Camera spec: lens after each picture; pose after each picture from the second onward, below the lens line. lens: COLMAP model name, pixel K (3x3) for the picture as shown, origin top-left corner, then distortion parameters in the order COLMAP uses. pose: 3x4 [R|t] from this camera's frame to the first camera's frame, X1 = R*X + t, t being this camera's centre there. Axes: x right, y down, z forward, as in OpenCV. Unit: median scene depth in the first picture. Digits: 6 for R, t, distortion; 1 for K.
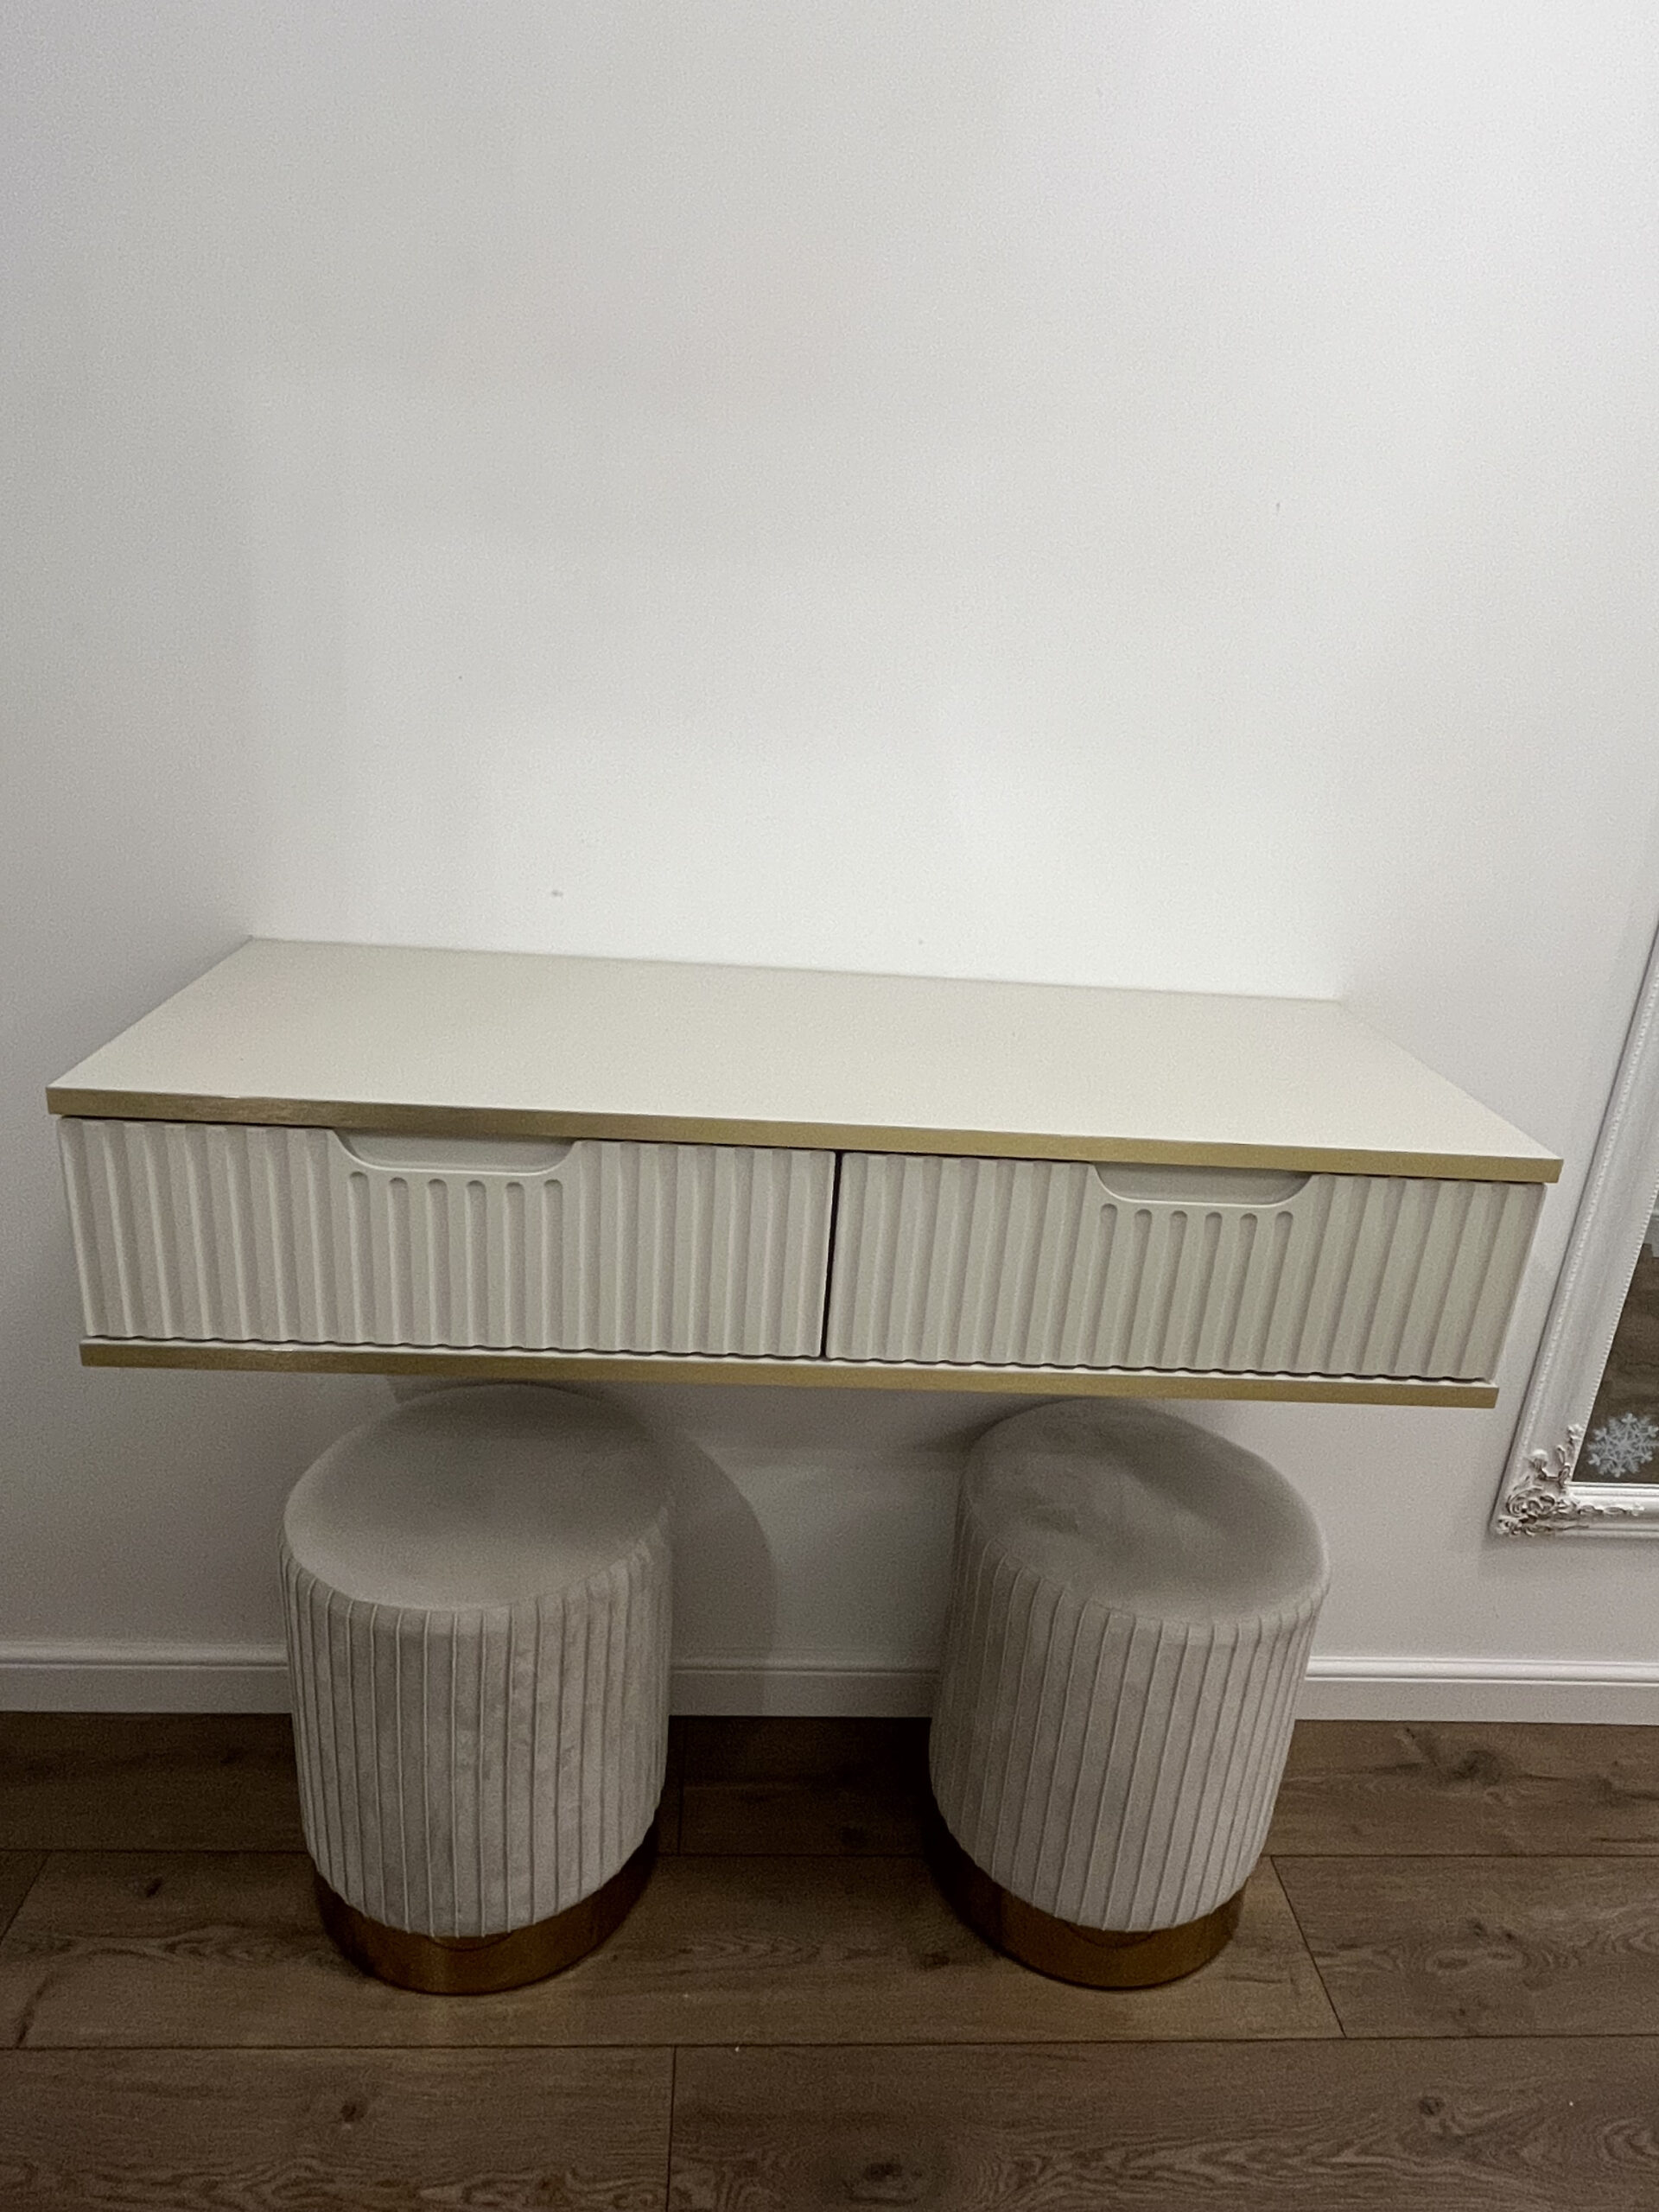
lens RADIAL K [[1390.5, 0, 832.1], [0, 1390.5, 1114.6], [0, 0, 1]] dist [-0.002879, -0.002313]
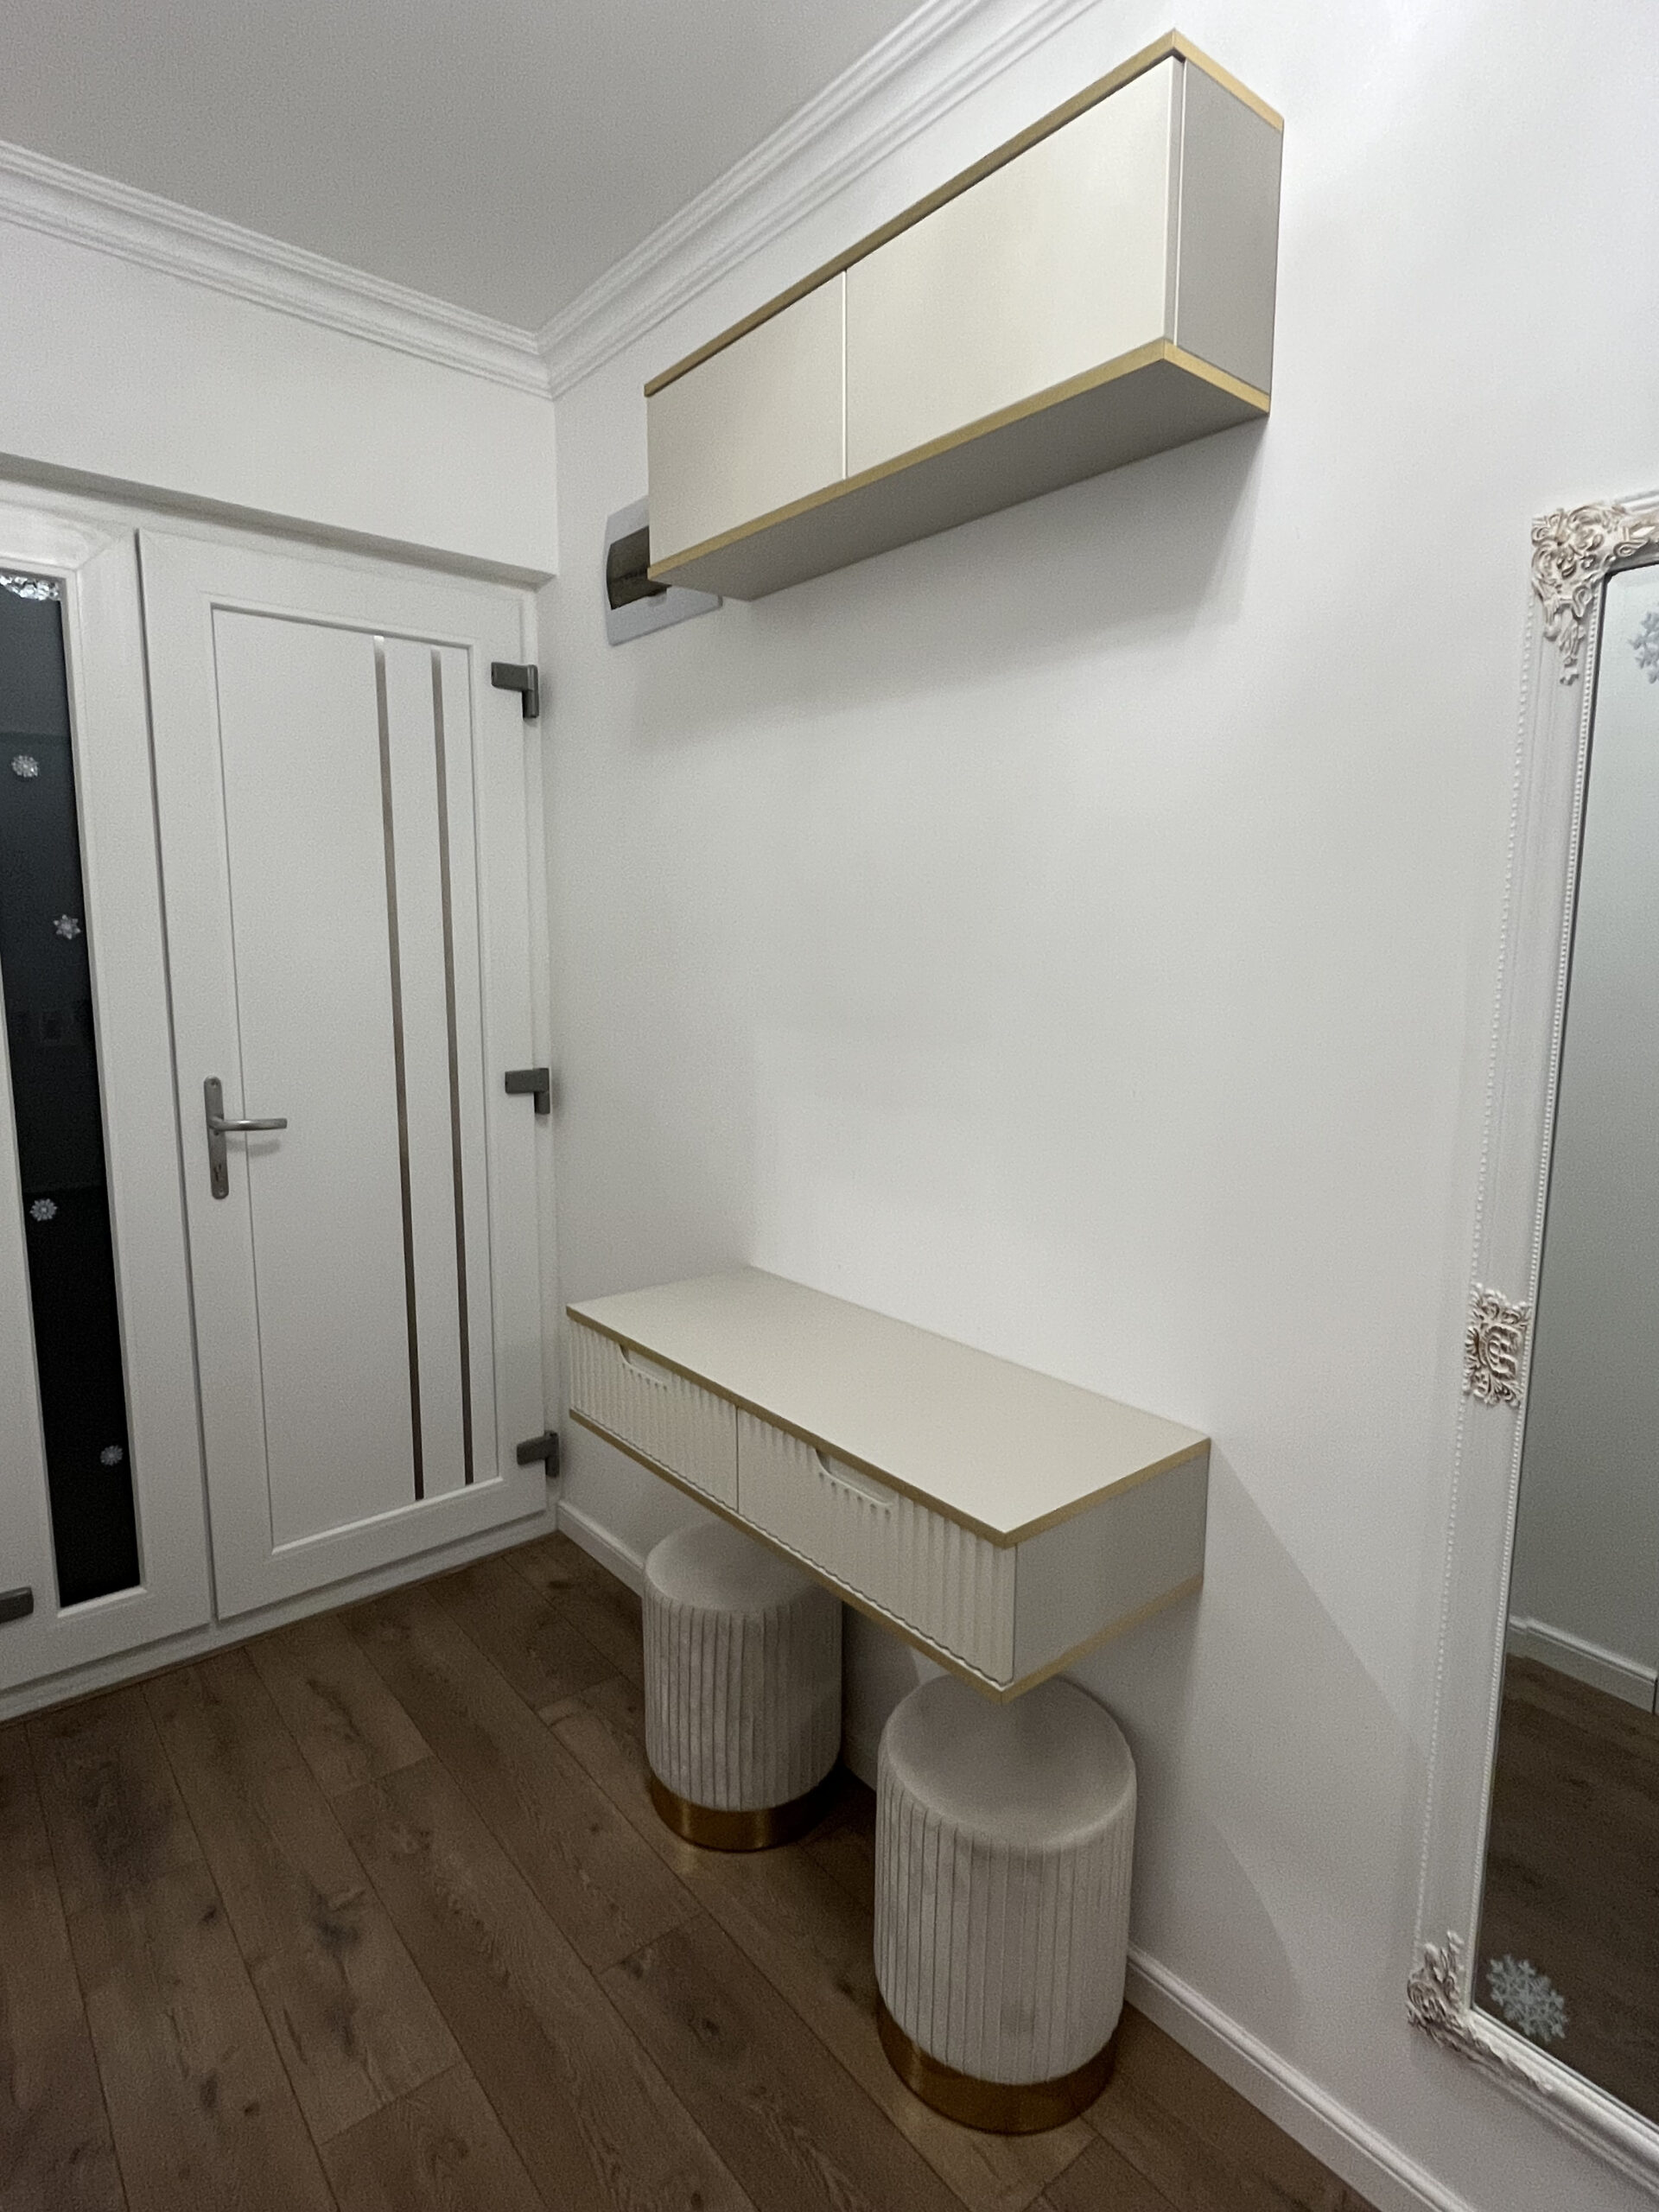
lens RADIAL K [[1211.2, 0, 823.4], [0, 1211.2, 1113.5], [0, 0, 1]] dist [0.000452, -0.005503]
pose [[0.566396, 0.047780, -0.822747, 1.137622], [-0.250971, 0.960901, -0.116971, -0.157155], [0.784990, 0.272738, 0.556242, -0.021372]]
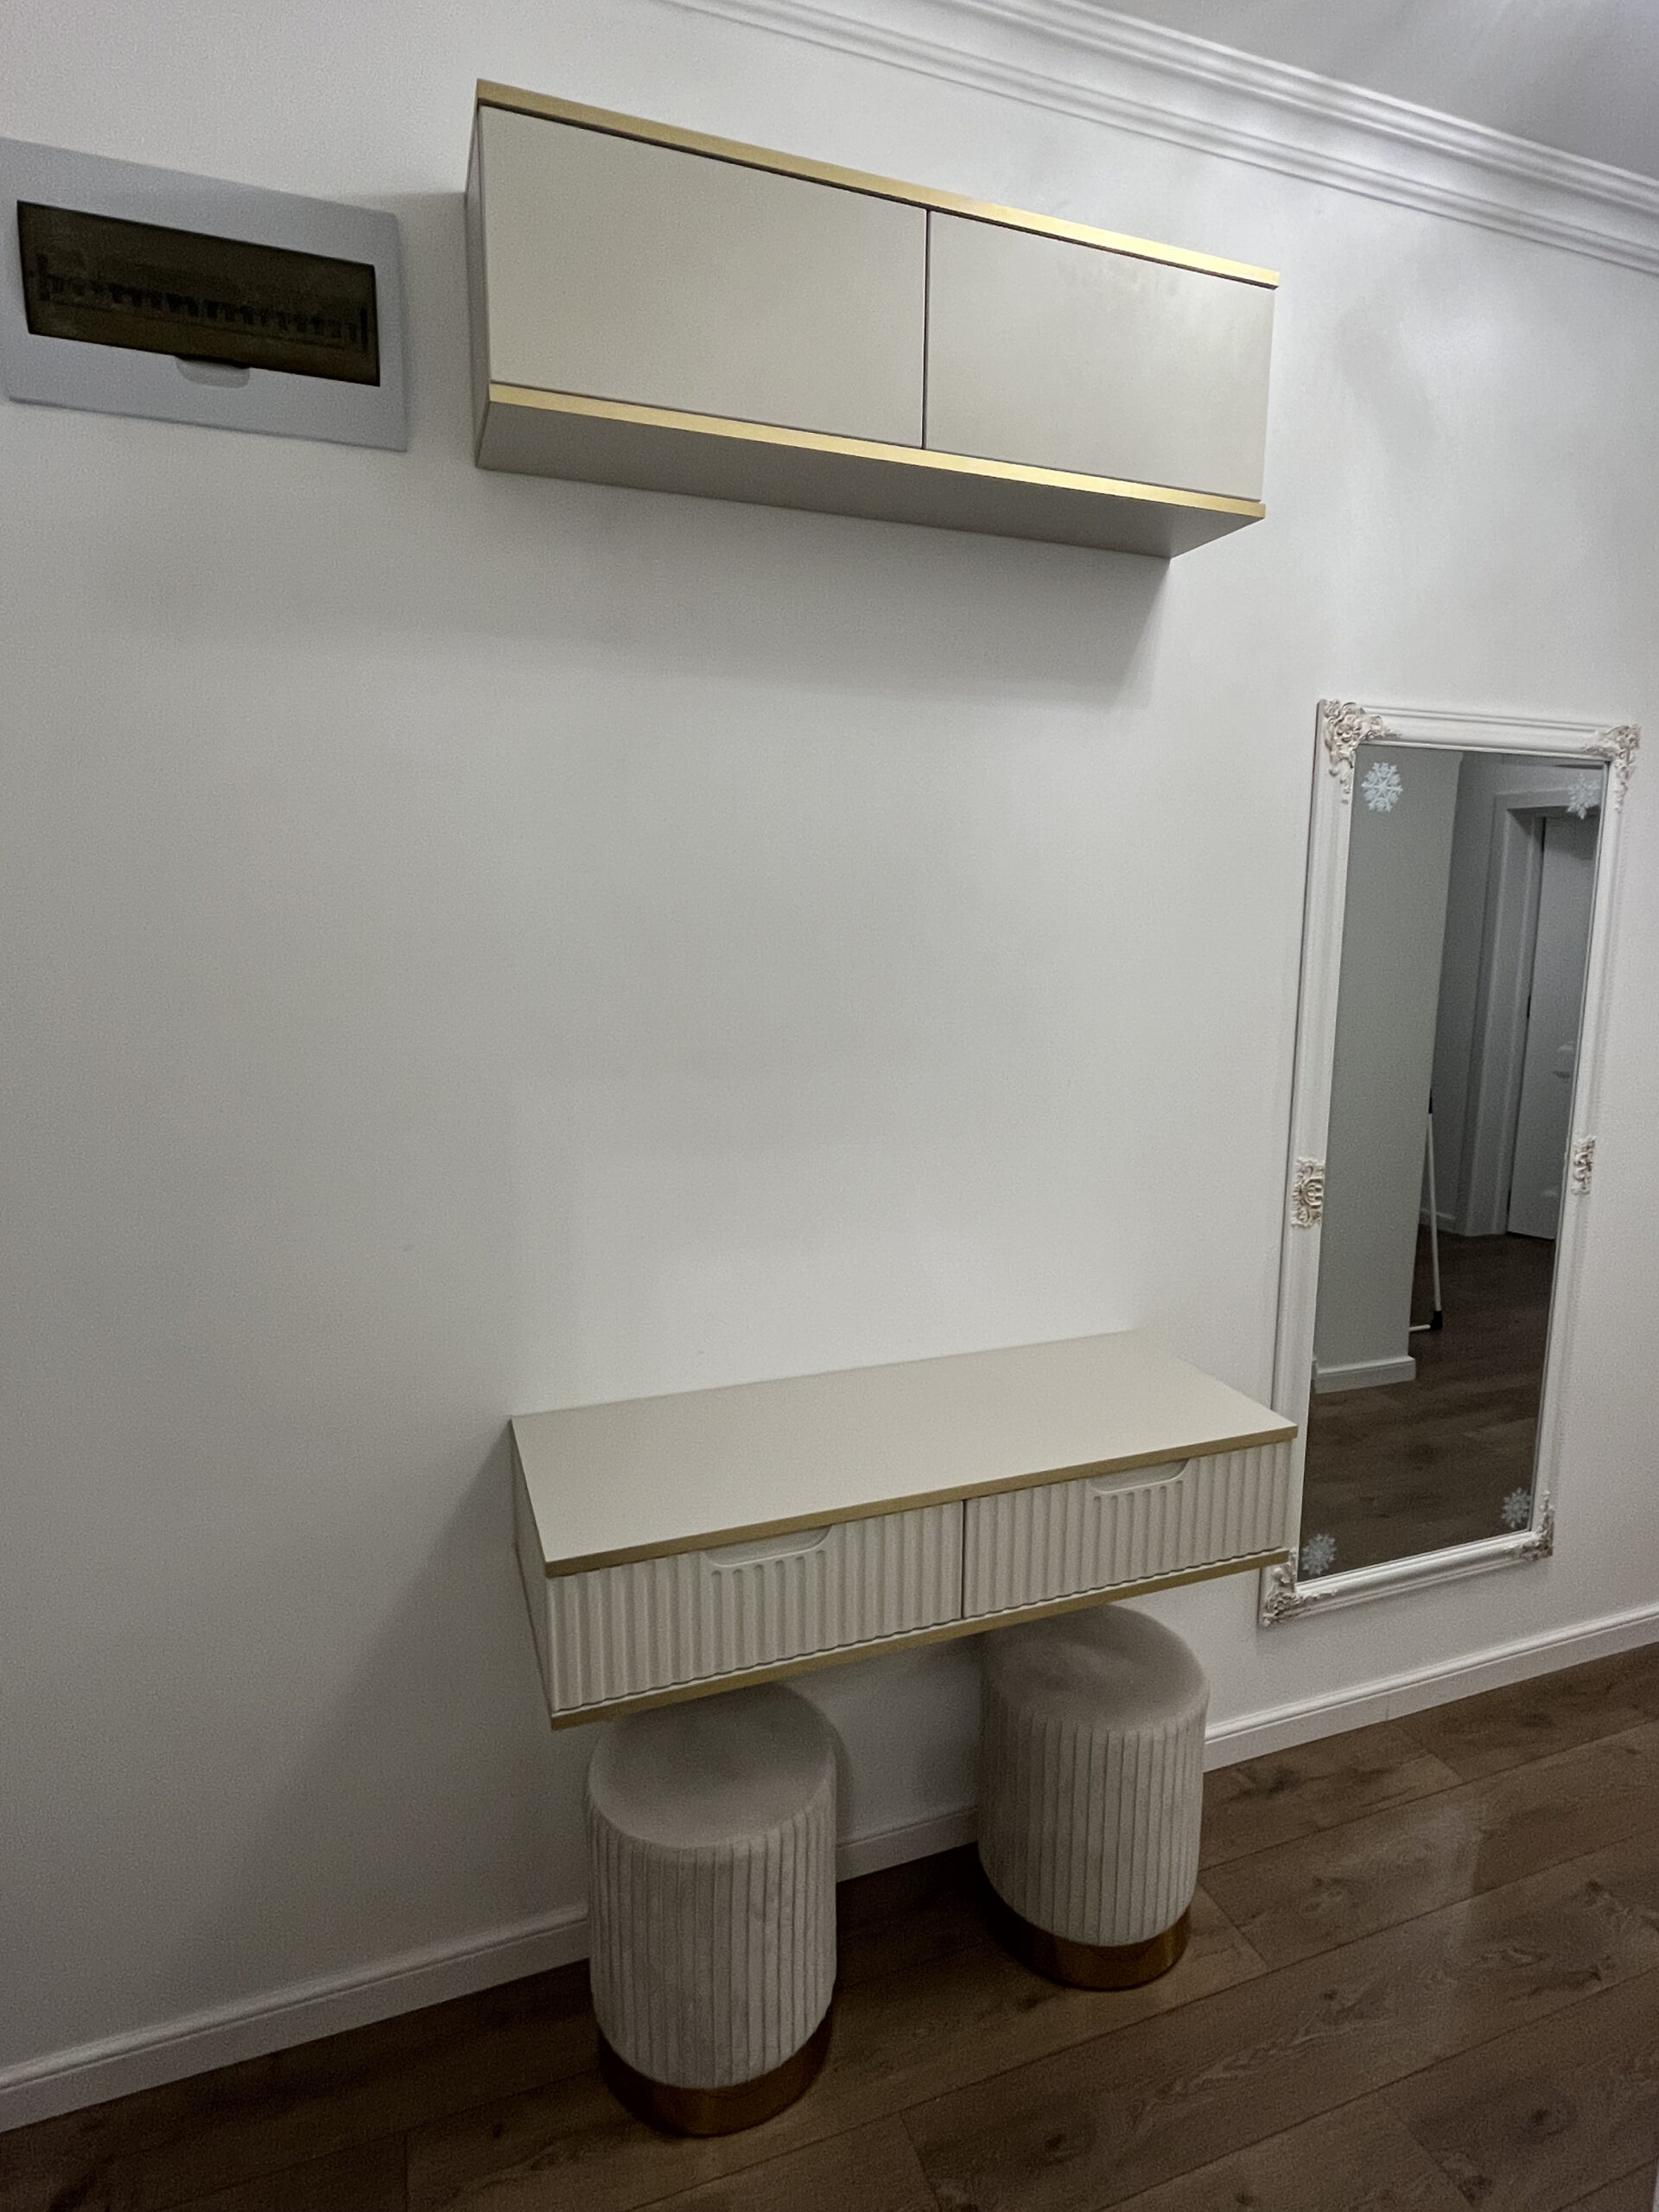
lens RADIAL K [[1211.2, 0, 838.4], [0, 1211.2, 1104.9], [0, 0, 1]] dist [0.000452, -0.005503]
pose [[0.953300, -0.115914, 0.278896, -0.394886], [0.163891, 0.974175, -0.155314, -0.190185], [-0.253690, 0.193769, 0.947679, -0.415014]]
